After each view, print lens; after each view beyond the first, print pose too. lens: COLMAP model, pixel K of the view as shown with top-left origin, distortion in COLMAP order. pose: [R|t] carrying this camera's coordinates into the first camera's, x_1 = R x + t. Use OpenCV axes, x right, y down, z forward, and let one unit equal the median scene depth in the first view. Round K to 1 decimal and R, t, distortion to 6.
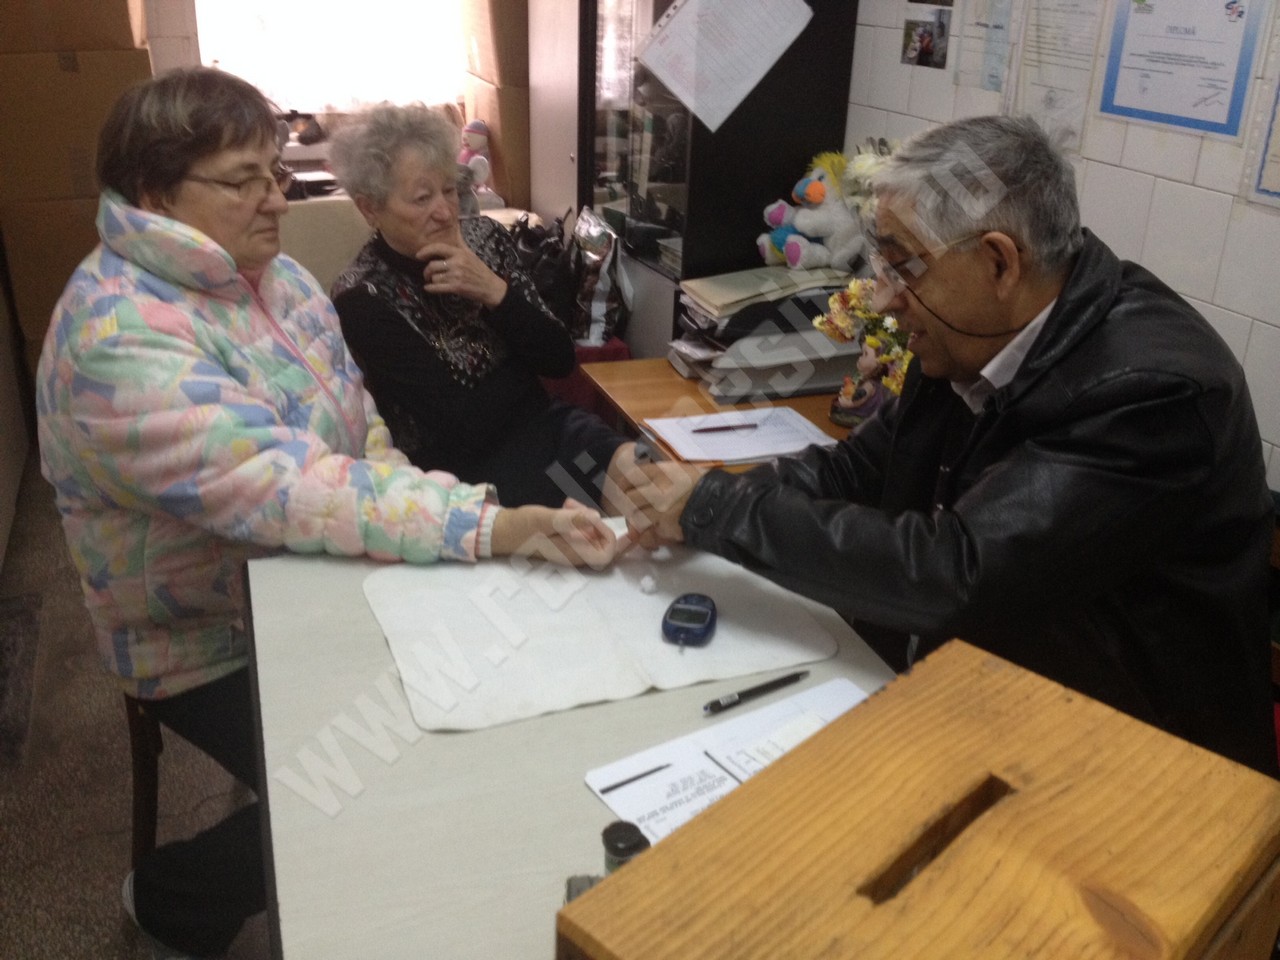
lens RADIAL K [[1206.9, 0, 632.8], [0, 1206.9, 475.5], [0, 0, 1]] dist [0.144606, -0.314238]
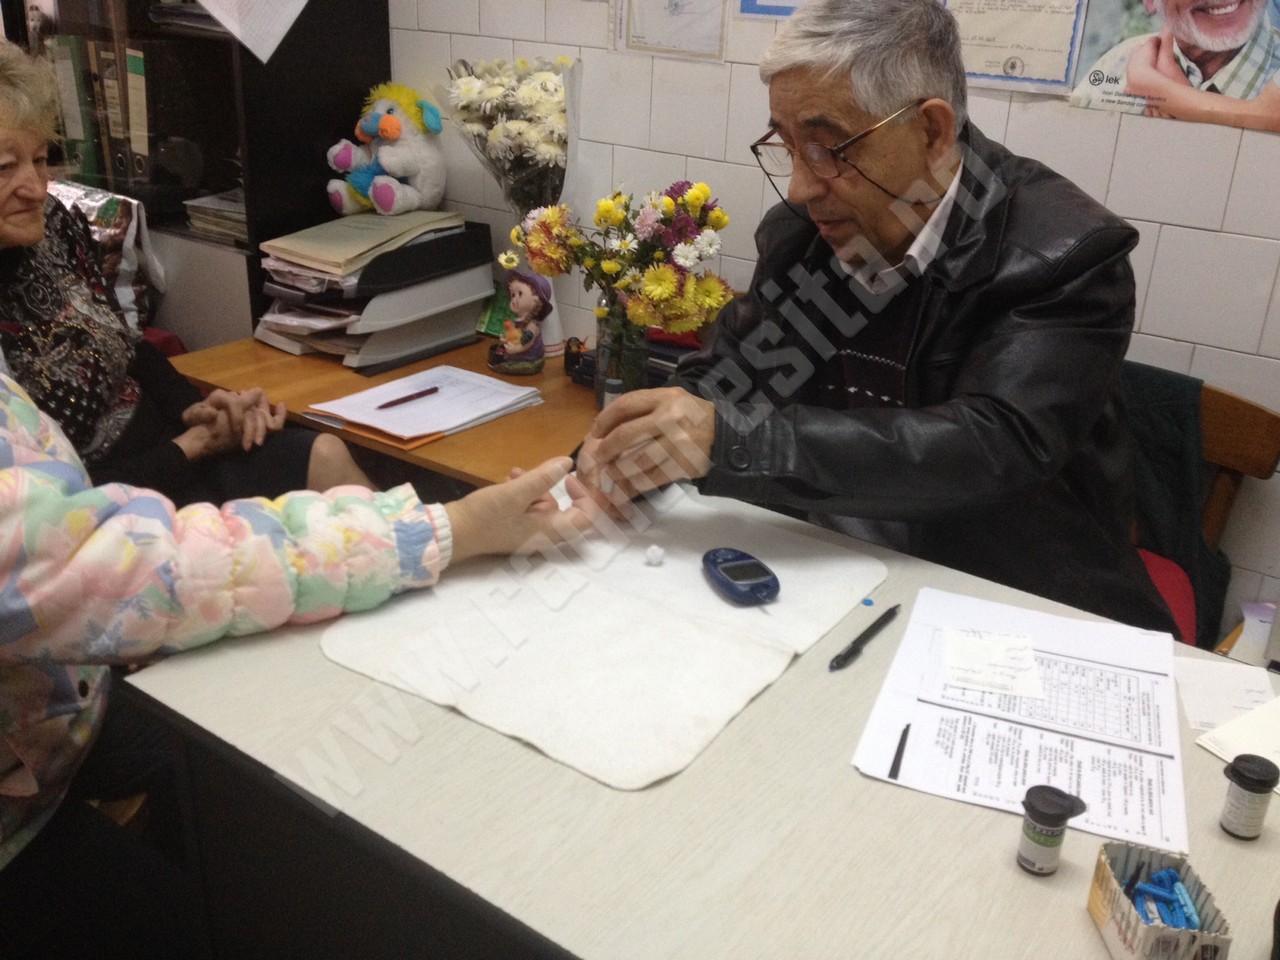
lens RADIAL K [[1206.9, 0, 632.8], [0, 1206.9, 475.5], [0, 0, 1]] dist [0.144606, -0.314238]
pose [[0.772633, -0.232089, 0.590908, -0.313944], [0.220344, 0.970955, 0.093251, -0.028436], [-0.595387, 0.058155, 0.801331, 0.190826]]
